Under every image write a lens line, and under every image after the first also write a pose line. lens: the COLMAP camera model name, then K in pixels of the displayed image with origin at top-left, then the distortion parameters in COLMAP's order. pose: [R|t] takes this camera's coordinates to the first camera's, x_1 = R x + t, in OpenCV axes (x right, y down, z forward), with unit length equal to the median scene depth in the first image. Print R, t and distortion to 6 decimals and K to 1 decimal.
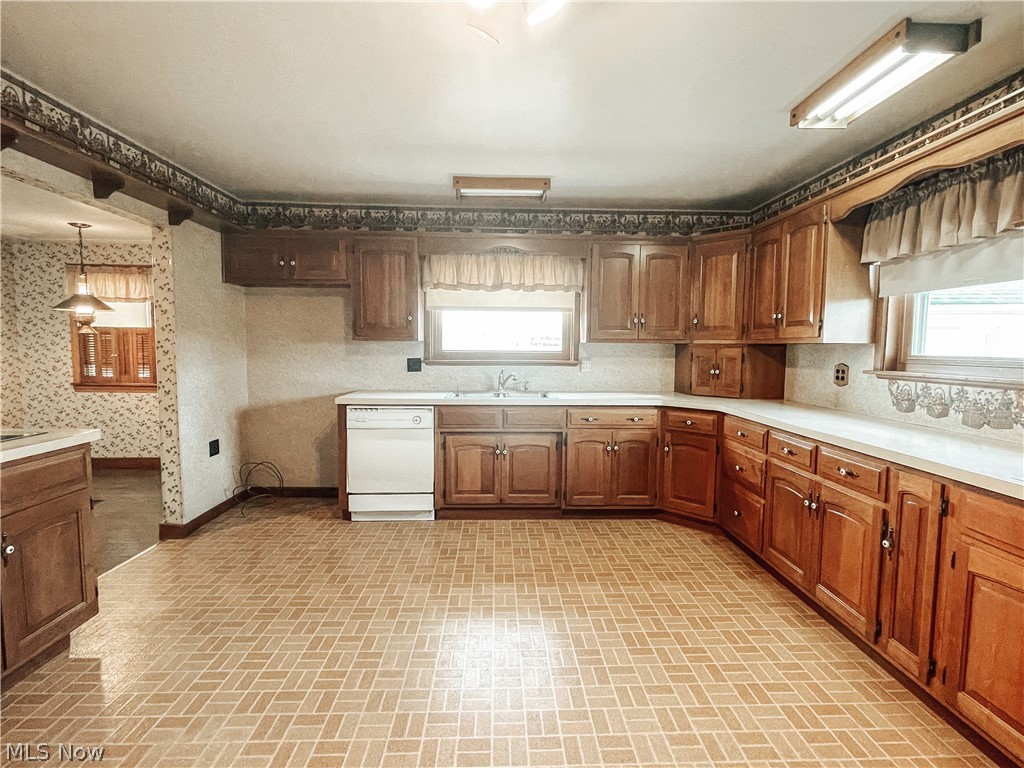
lens RADIAL K [[476.3, 0, 510.4], [0, 476.3, 382.7], [0, 0, 1]] dist [0.011708, -0.000981]
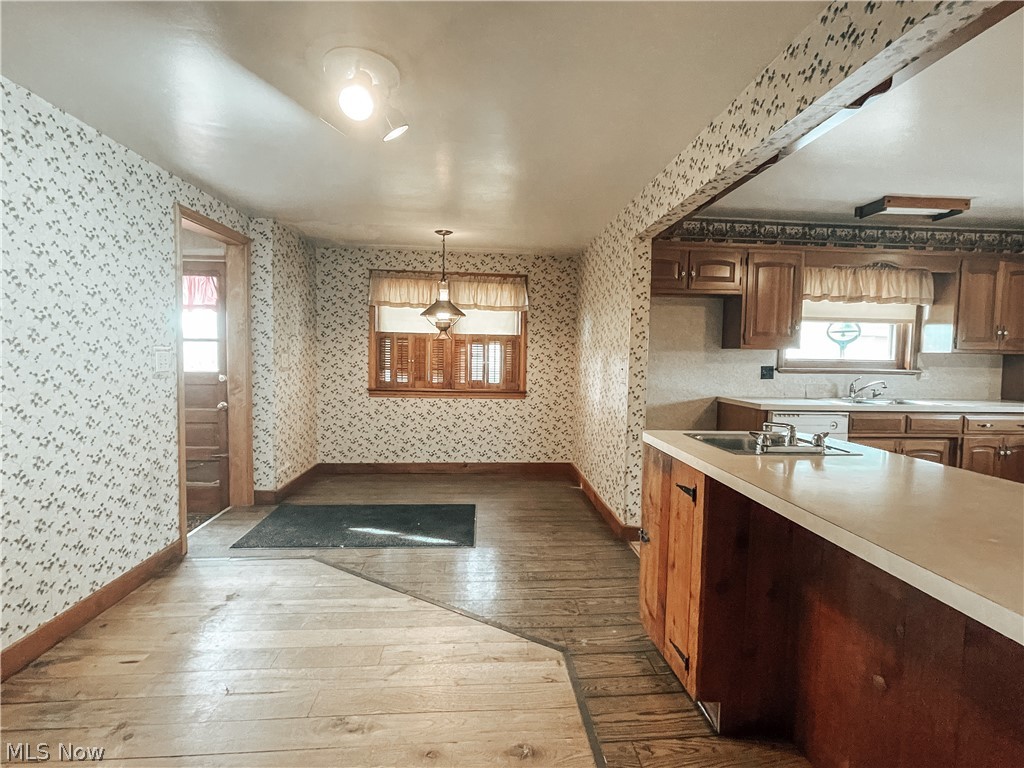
lens RADIAL K [[476.3, 0, 521.6], [0, 476.3, 378.6], [0, 0, 1]] dist [0.011708, -0.000981]
pose [[0.998205, 0.003265, 0.059796, -0.787864], [-0.002614, 0.999936, -0.010969, -0.011111], [-0.059828, 0.010793, 0.998150, -0.009728]]
